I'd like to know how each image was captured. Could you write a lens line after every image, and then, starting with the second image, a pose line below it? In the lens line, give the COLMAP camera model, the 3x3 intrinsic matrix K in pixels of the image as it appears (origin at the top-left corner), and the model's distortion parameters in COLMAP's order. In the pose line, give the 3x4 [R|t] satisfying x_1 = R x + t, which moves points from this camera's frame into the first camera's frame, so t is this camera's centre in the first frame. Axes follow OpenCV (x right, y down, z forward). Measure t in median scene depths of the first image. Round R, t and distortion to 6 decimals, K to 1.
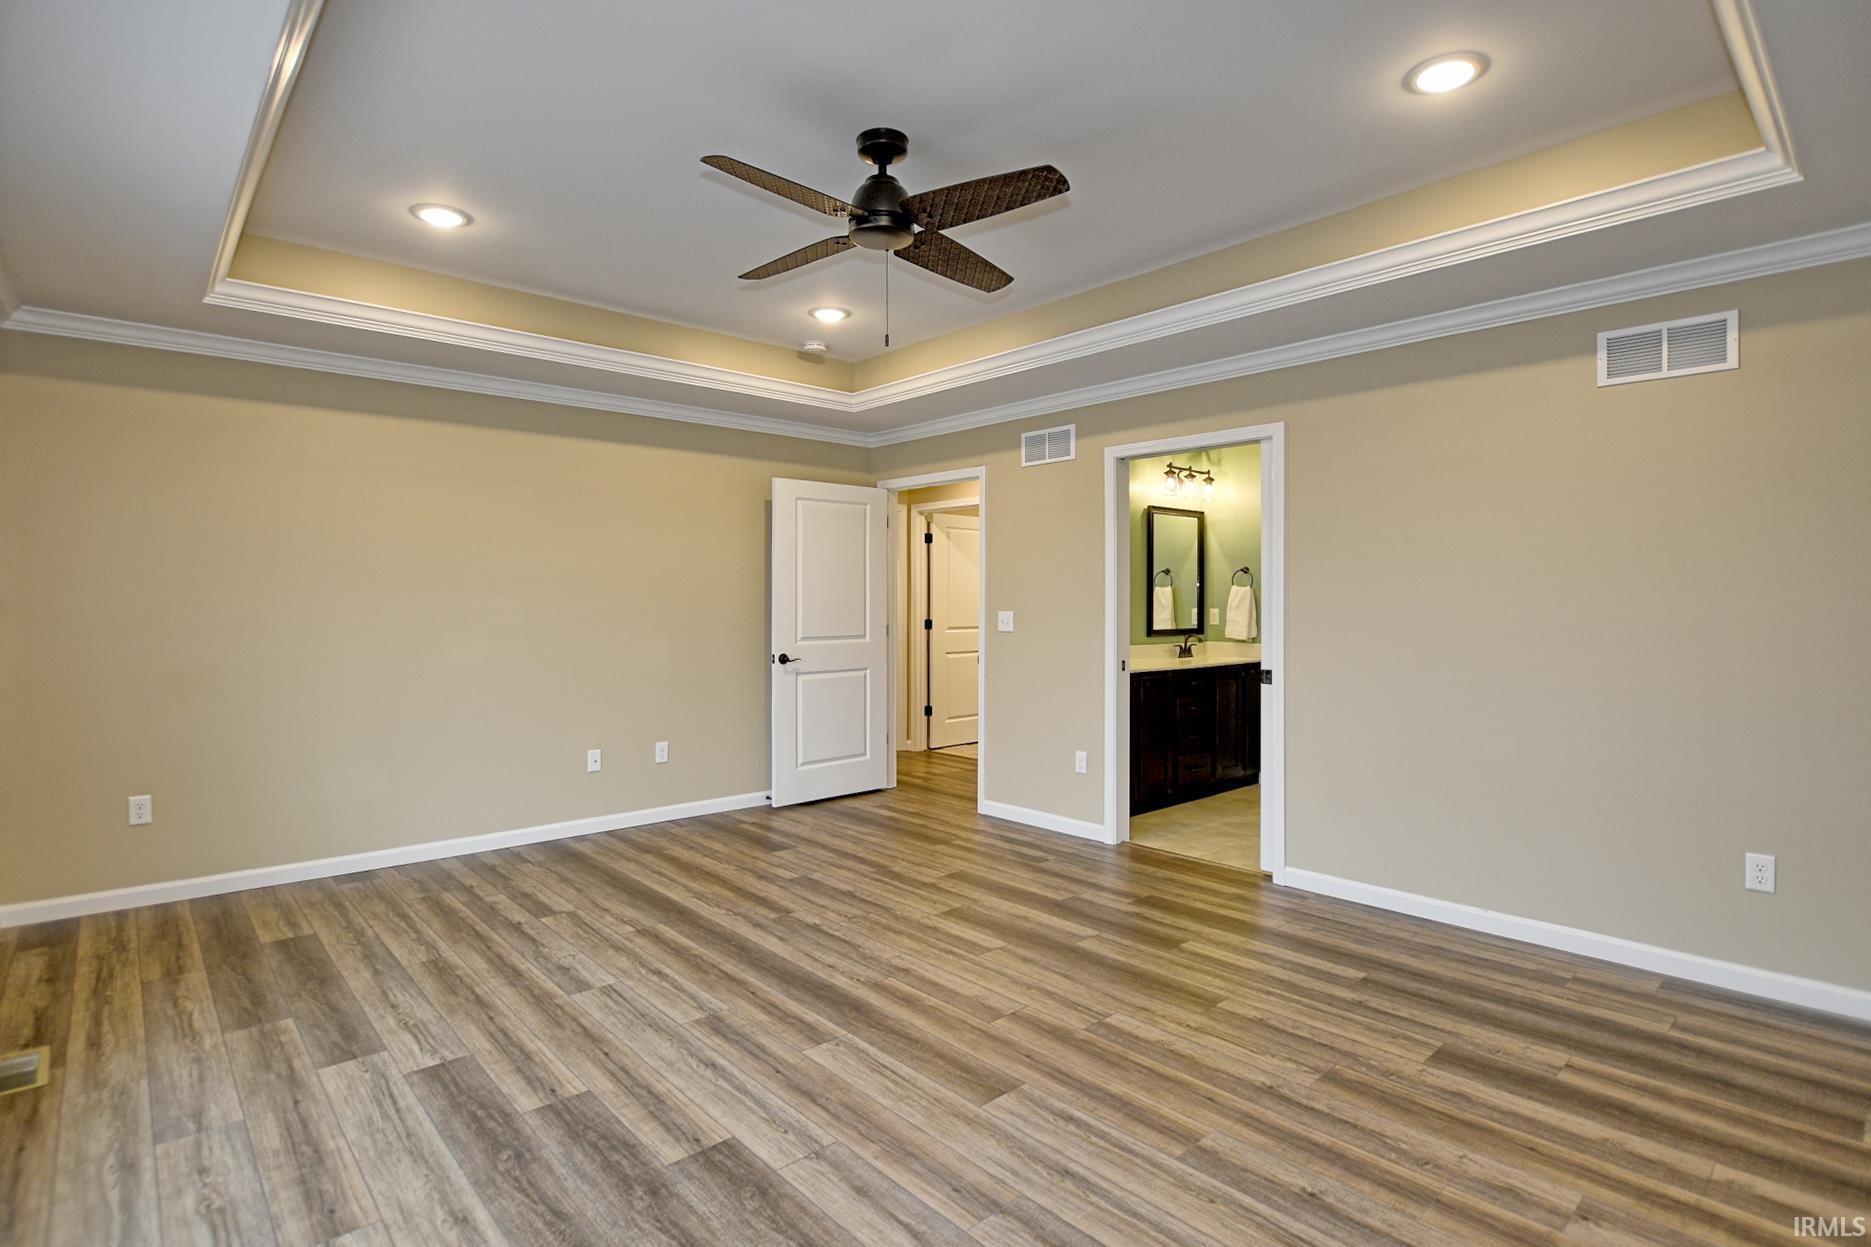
lens RADIAL K [[865.8, 0, 935.5], [0, 865.8, 623.5], [0, 0, 1]] dist [-0.024629, -0.000052]
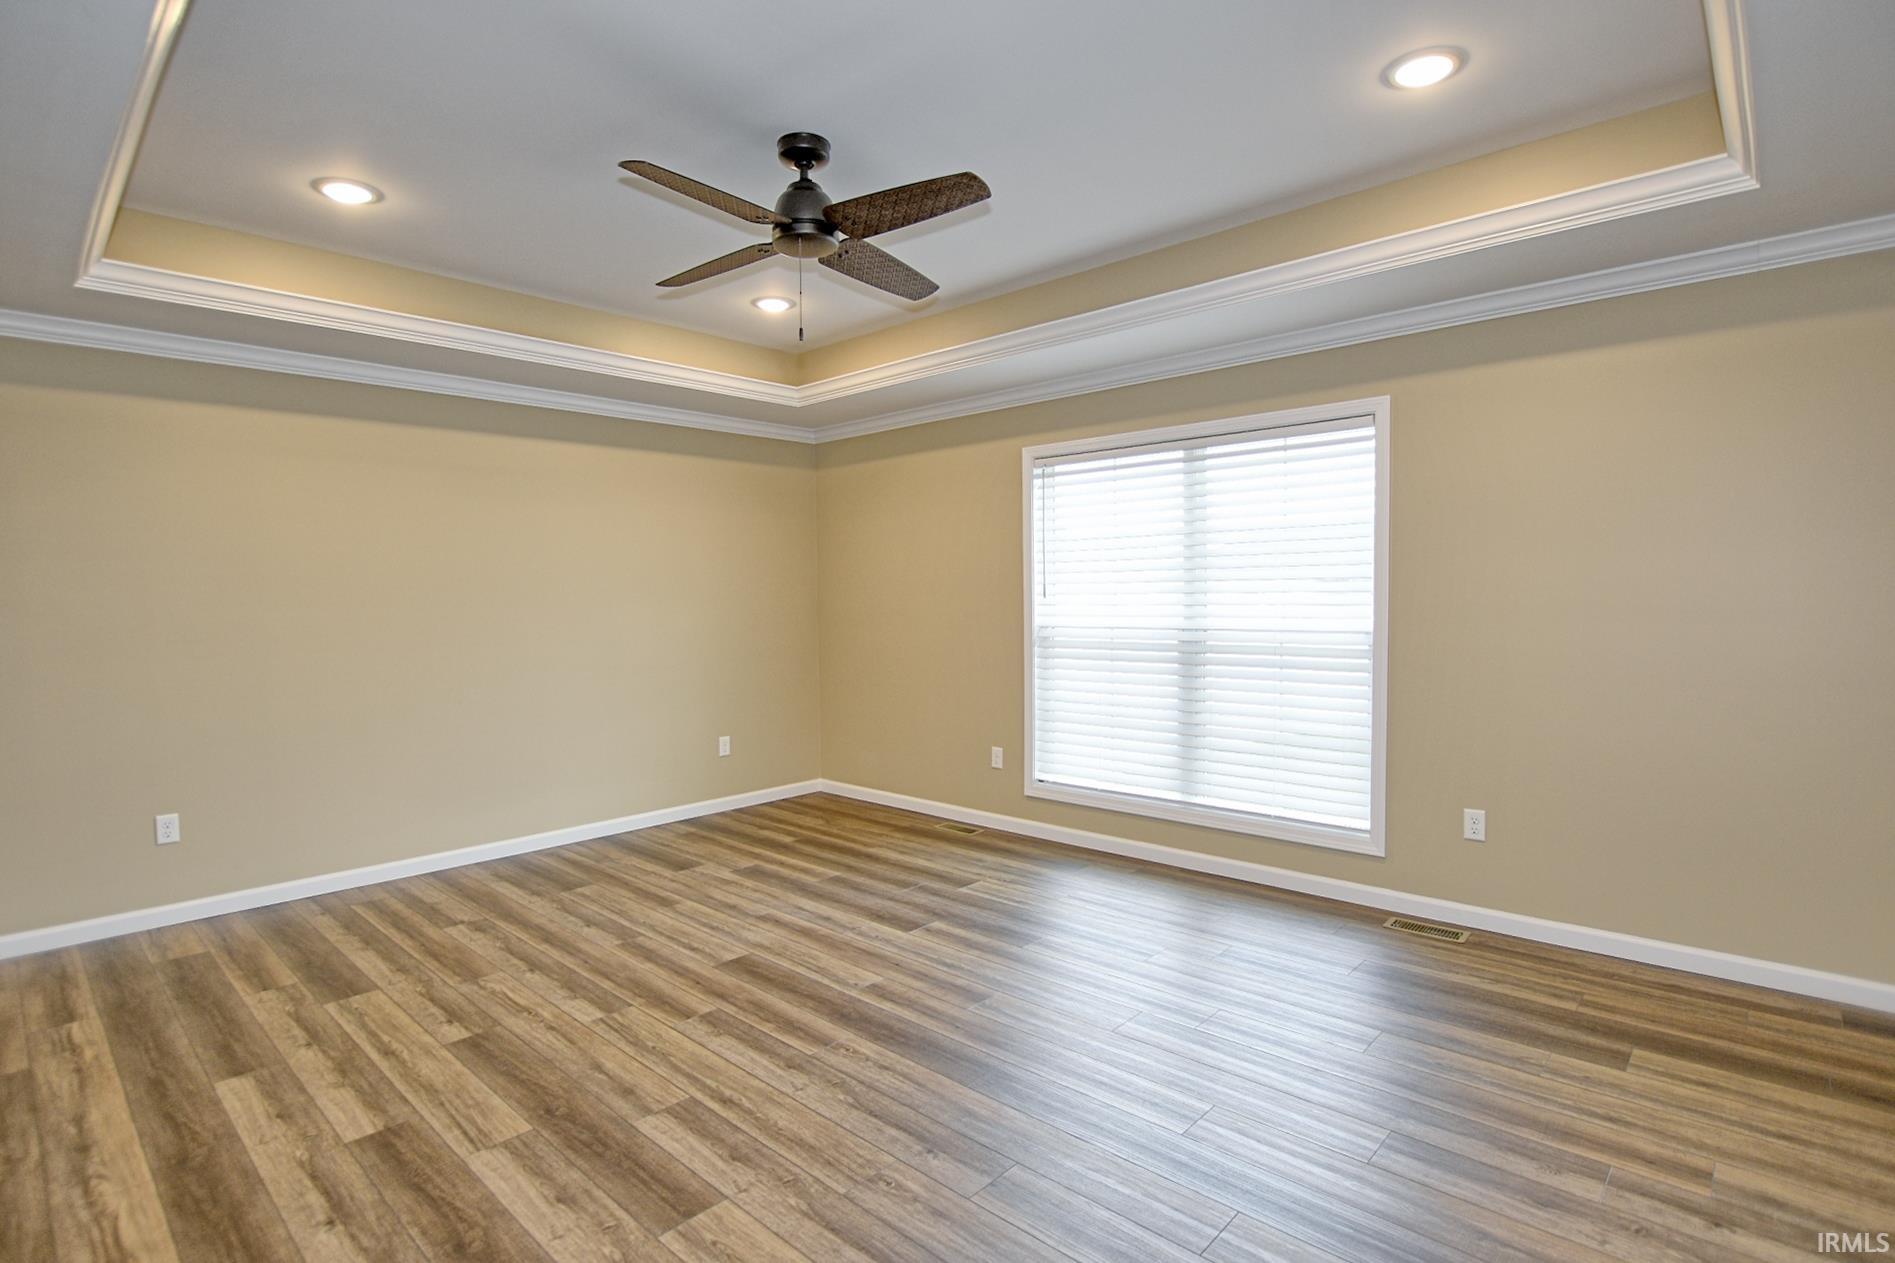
lens RADIAL K [[876.9, 0, 947.5], [0, 876.9, 631.5], [0, 0, 1]] dist [-0.024629, -0.000052]
pose [[-0.995481, 0.014028, -0.093920, -0.126412], [0.008160, 0.998007, 0.062576, -0.067604], [0.094611, 0.061526, -0.993611, 2.063448]]
